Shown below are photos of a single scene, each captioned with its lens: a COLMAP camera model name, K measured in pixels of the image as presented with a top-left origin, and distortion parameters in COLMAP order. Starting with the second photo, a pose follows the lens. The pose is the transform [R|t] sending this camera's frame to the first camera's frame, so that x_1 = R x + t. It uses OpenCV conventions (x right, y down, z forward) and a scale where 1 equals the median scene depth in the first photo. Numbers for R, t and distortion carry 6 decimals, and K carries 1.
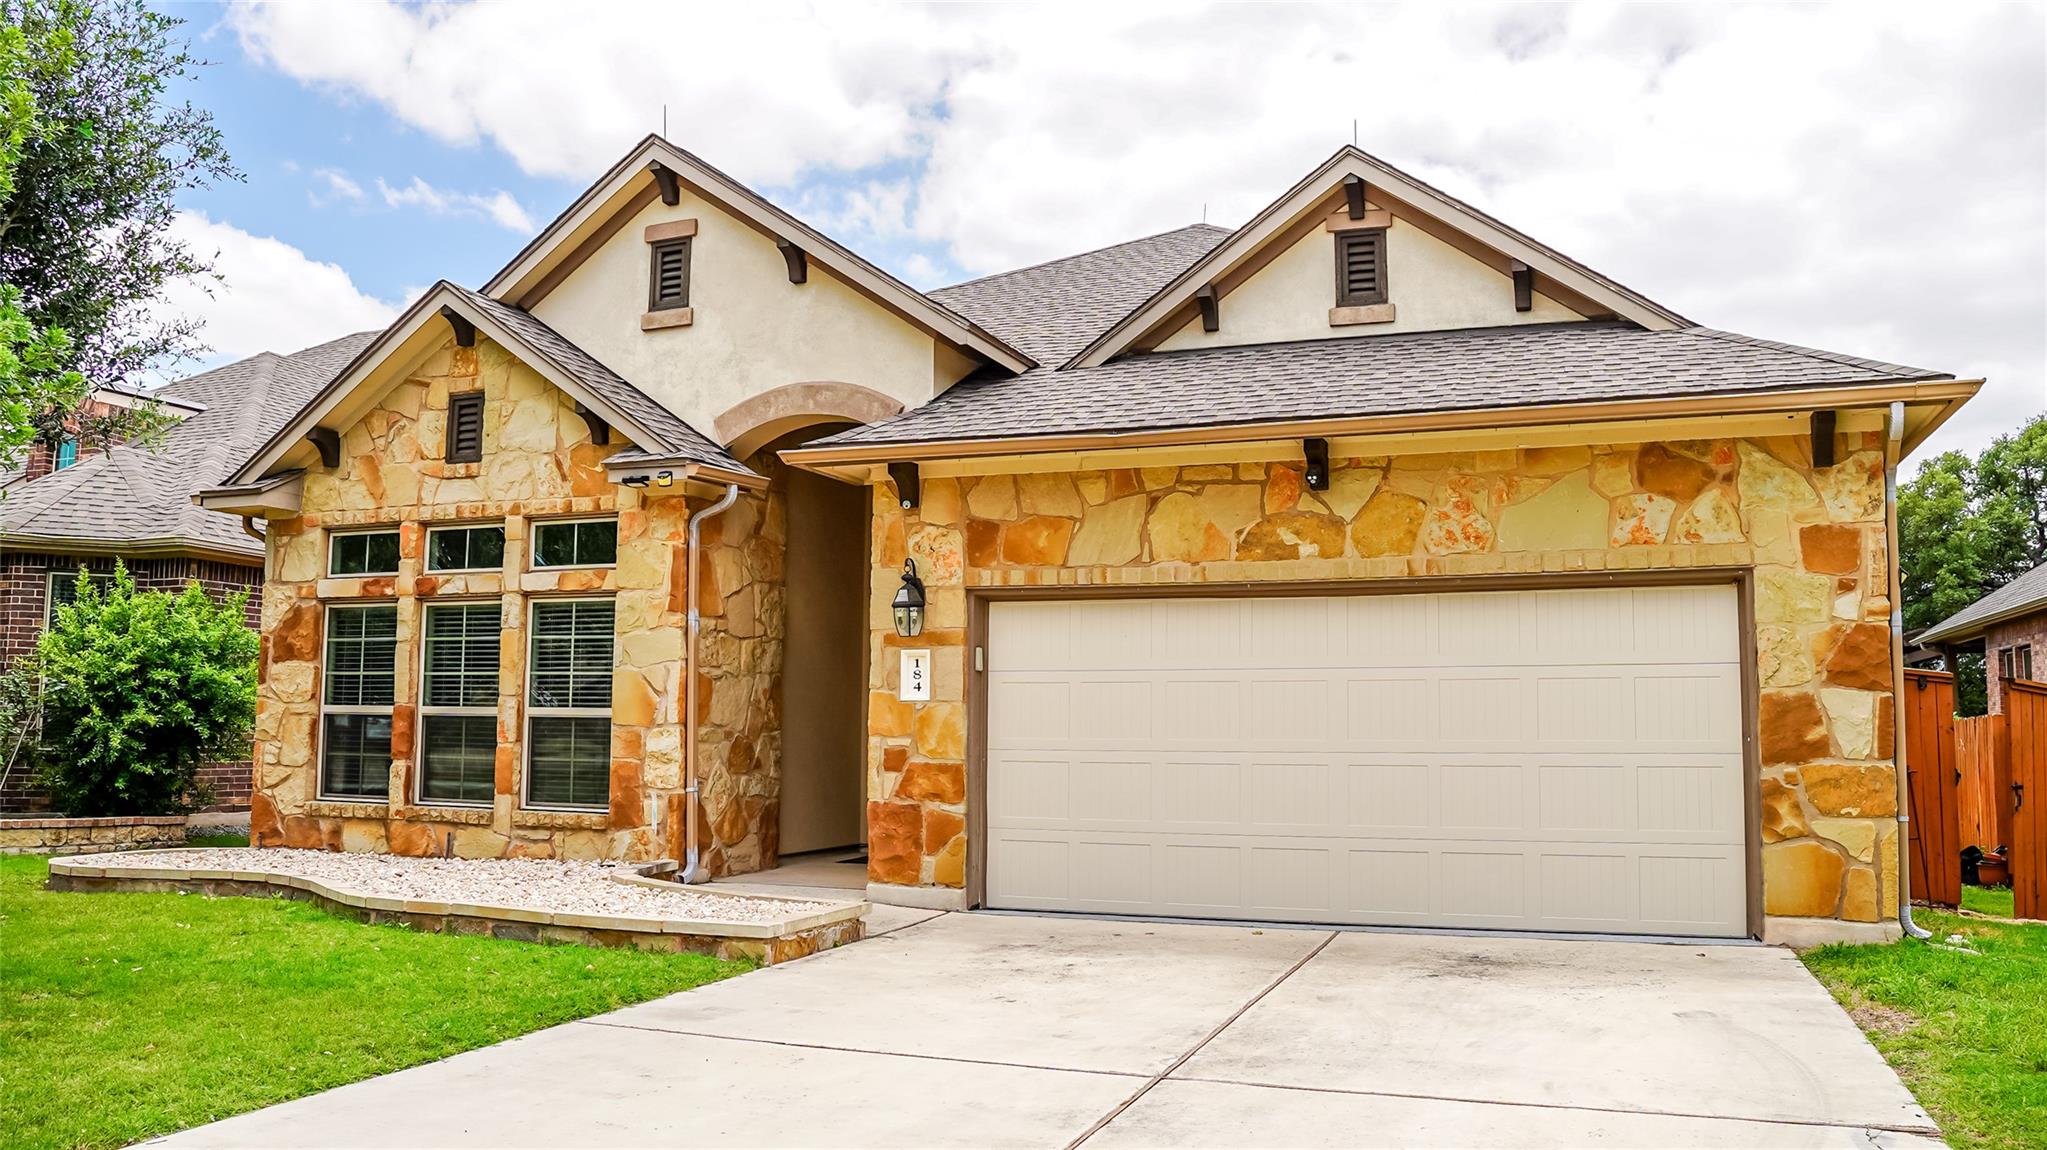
lens RADIAL K [[1548.2, 0, 1035.2], [0, 1548.2, 568.8], [0, 0, 1]] dist [-0.140052, 0.109238]
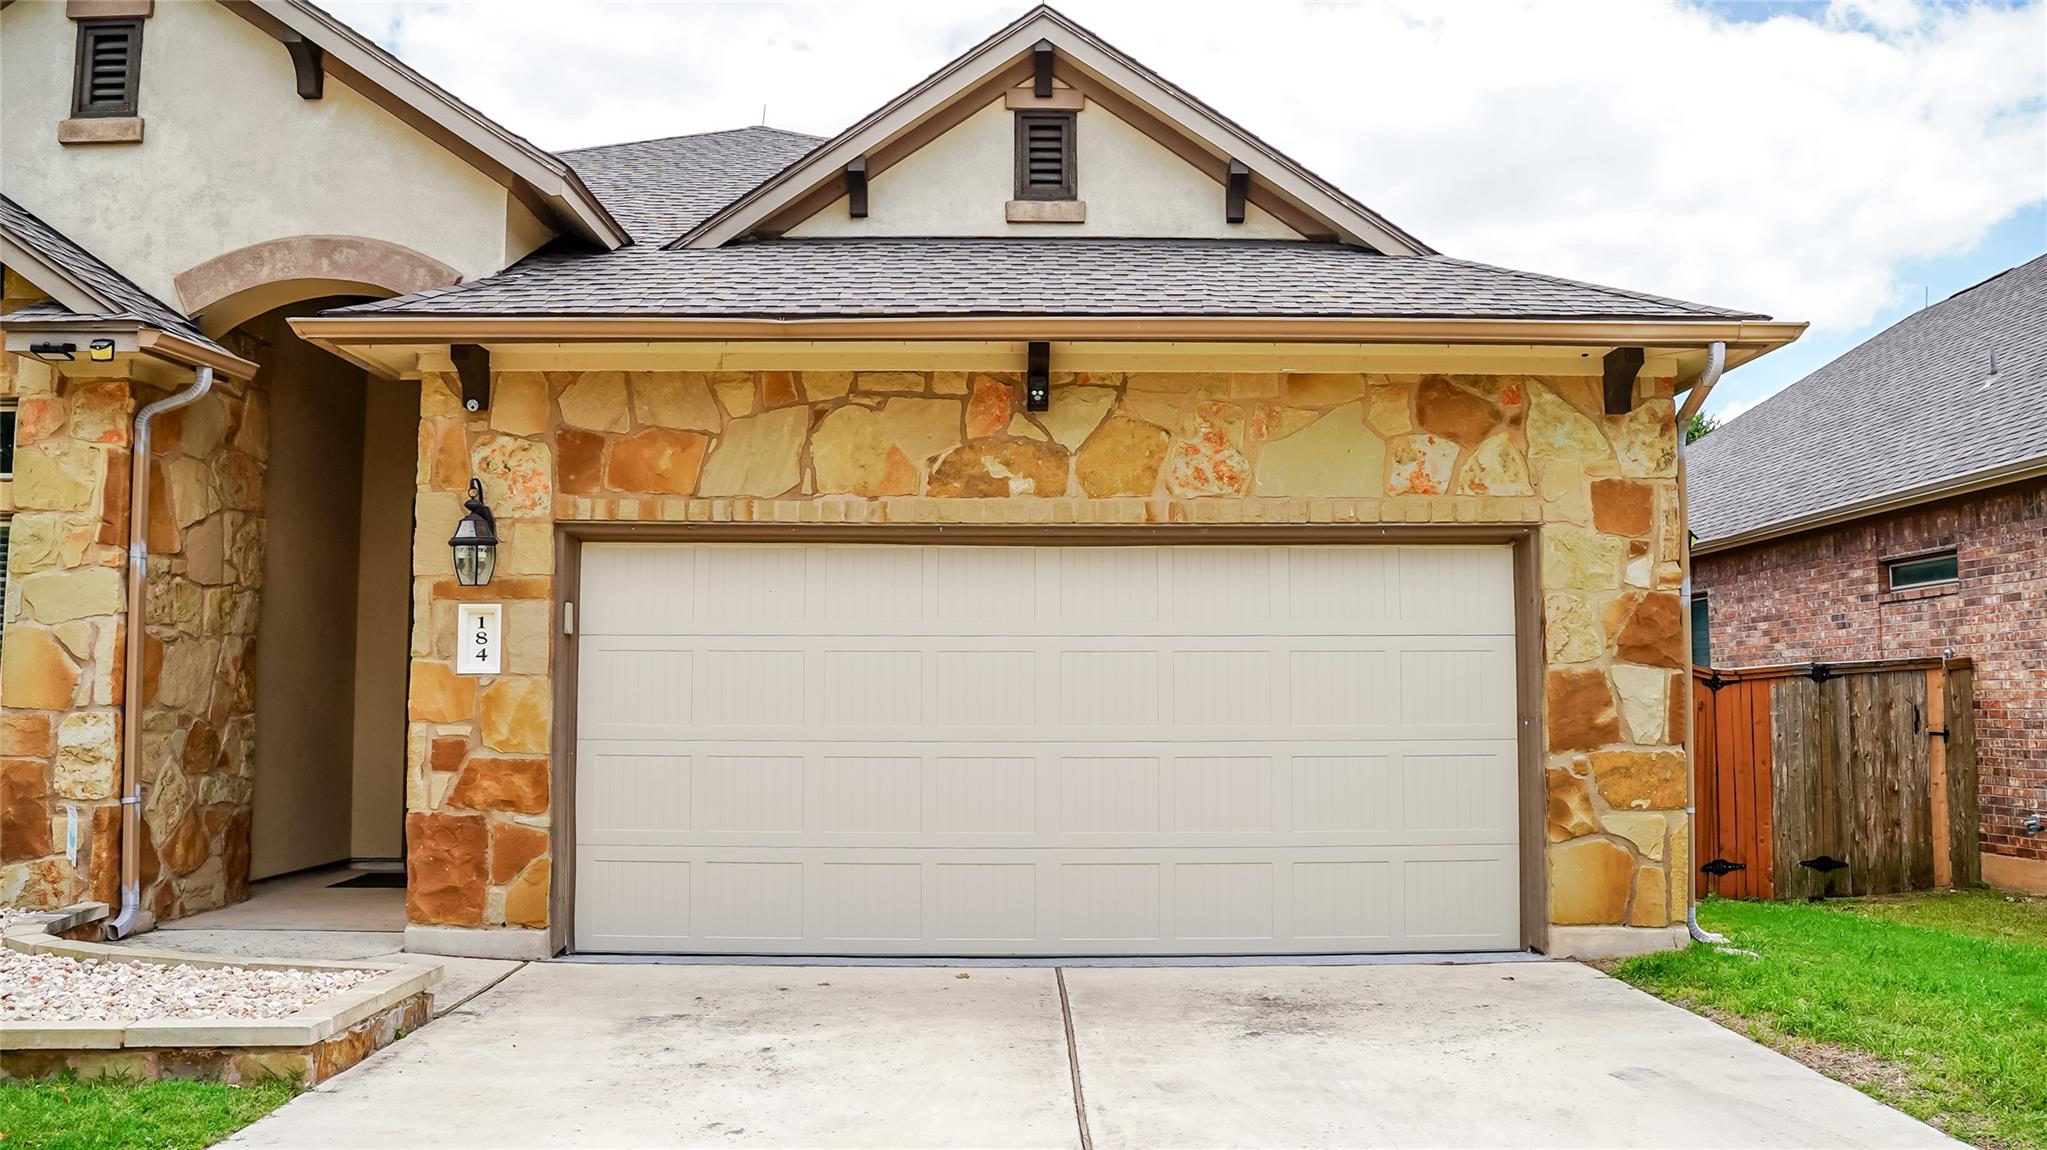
lens RADIAL K [[1548.2, 0, 1035.2], [0, 1548.2, 568.8], [0, 0, 1]] dist [-0.140052, 0.109238]
pose [[0.932857, 0.024863, 0.359389, -0.093800], [-0.031194, 0.999443, 0.011825, 0.019449], [-0.358894, -0.022242, 0.933113, 0.240947]]
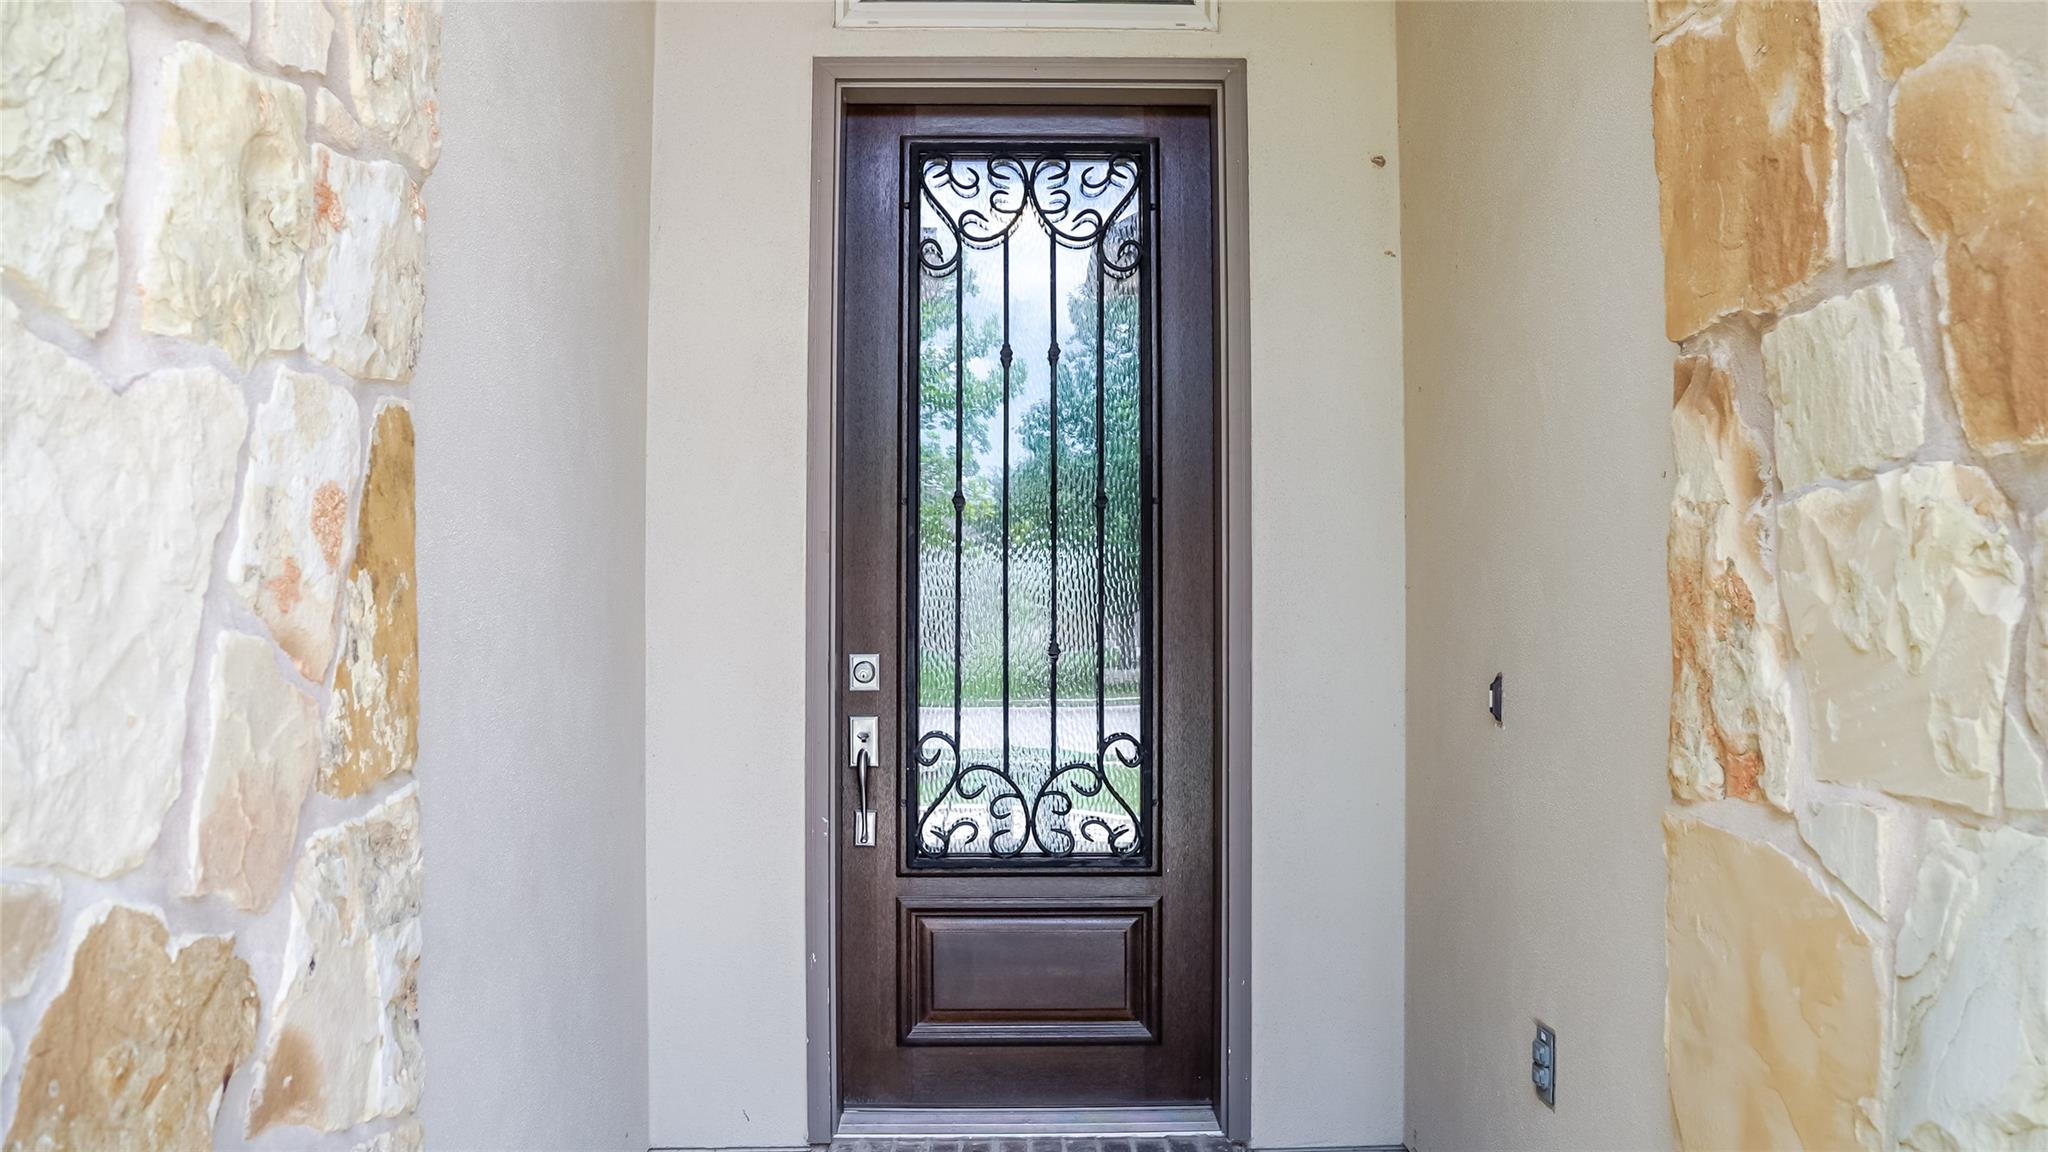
lens RADIAL K [[1549.0, 0, 1035.7], [0, 1549.0, 569.8], [0, 0, 1]] dist [-0.140052, 0.109238]
pose [[0.932000, 0.004813, 0.362425, -0.198880], [-0.031623, 0.997179, 0.068079, 0.088874], [-0.361075, -0.074911, 0.929523, 1.028333]]
